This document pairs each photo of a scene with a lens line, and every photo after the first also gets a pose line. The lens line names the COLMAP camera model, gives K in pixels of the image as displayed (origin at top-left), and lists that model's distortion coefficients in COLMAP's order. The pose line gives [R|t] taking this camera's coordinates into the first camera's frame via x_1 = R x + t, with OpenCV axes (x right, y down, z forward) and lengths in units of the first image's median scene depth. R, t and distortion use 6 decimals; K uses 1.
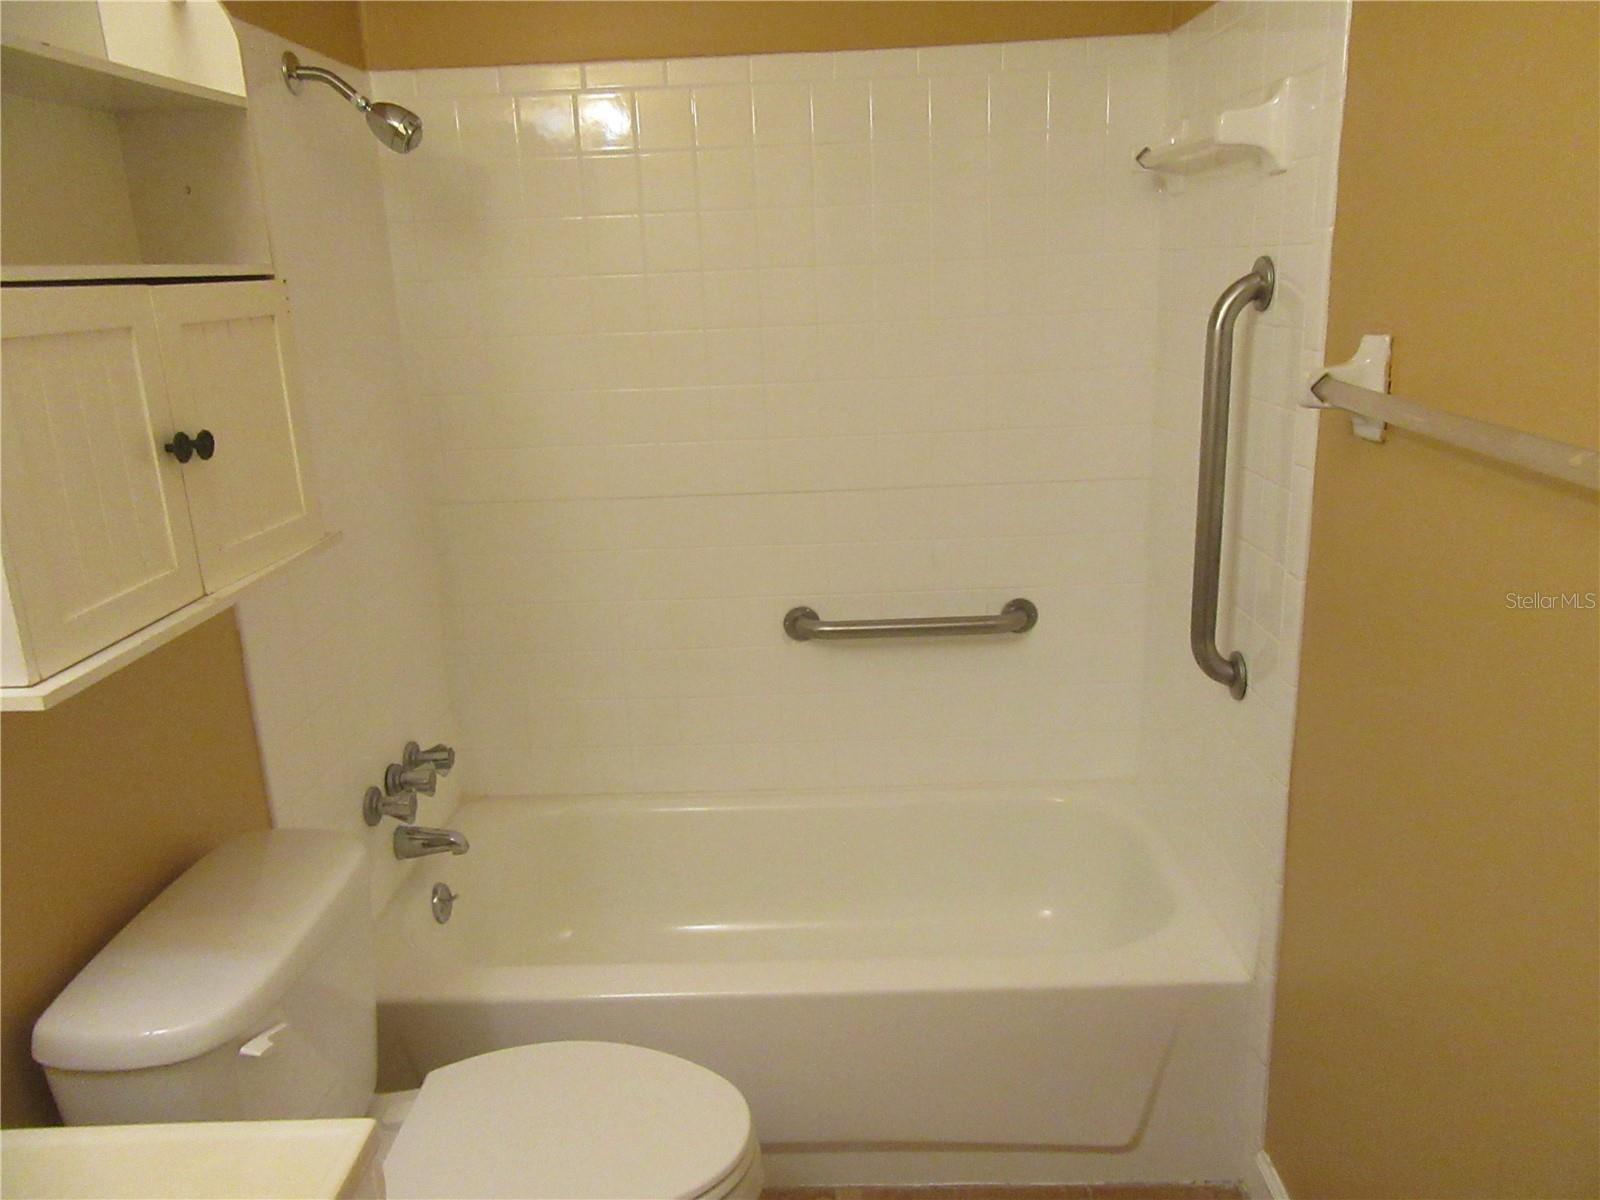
lens RADIAL K [[1195.5, 0, 800.0], [0, 1195.5, 600.0], [0, 0, 1]] dist [-0.010308, 0.027733]
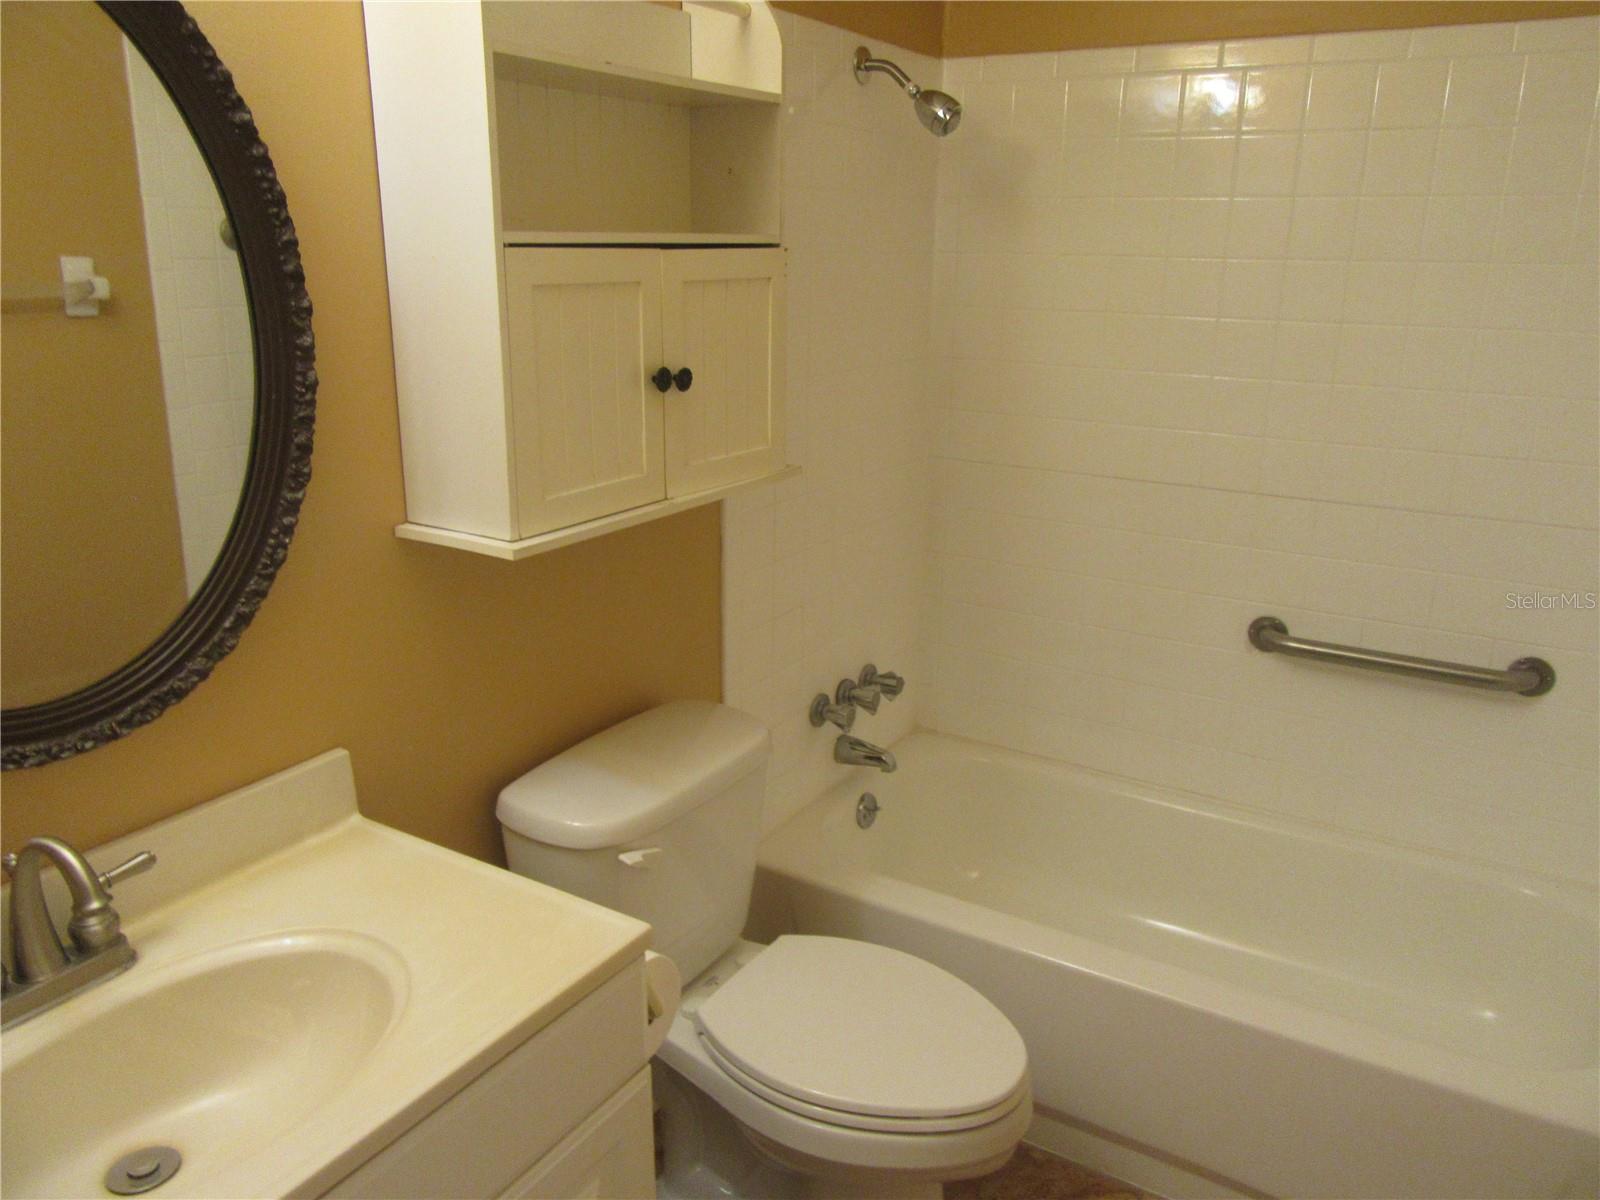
lens RADIAL K [[1195.5, 0, 800.0], [0, 1195.5, 600.0], [0, 0, 1]] dist [-0.010308, 0.027733]
pose [[0.864373, 0.193039, -0.464322, 0.141656], [-0.180457, 0.980952, 0.071890, -0.009848], [0.469355, 0.021650, 0.882744, -0.022405]]
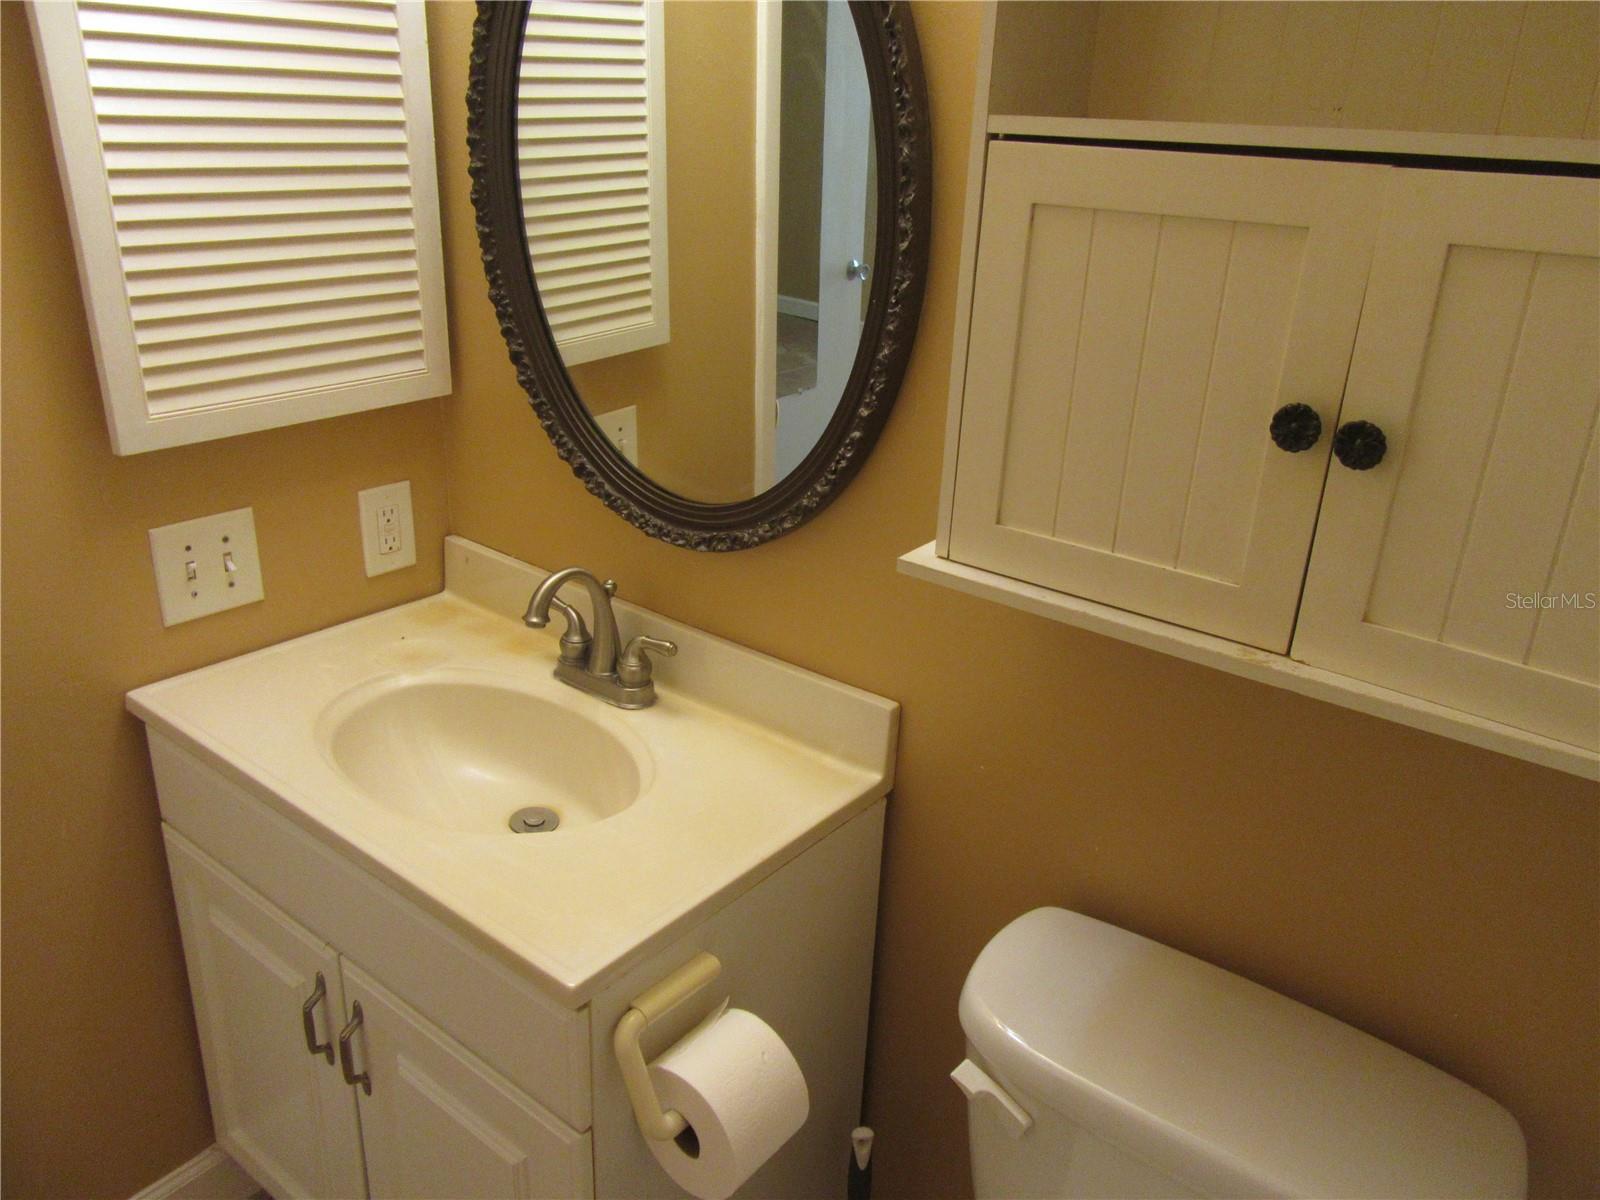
lens RADIAL K [[1195.5, 0, 800.0], [0, 1195.5, 600.0], [0, 0, 1]] dist [-0.010308, 0.027733]
pose [[-0.596425, 0.321741, -0.735364, 0.080697], [-0.231359, 0.808357, 0.541324, -0.200439], [0.768603, 0.492992, -0.407687, 0.658044]]
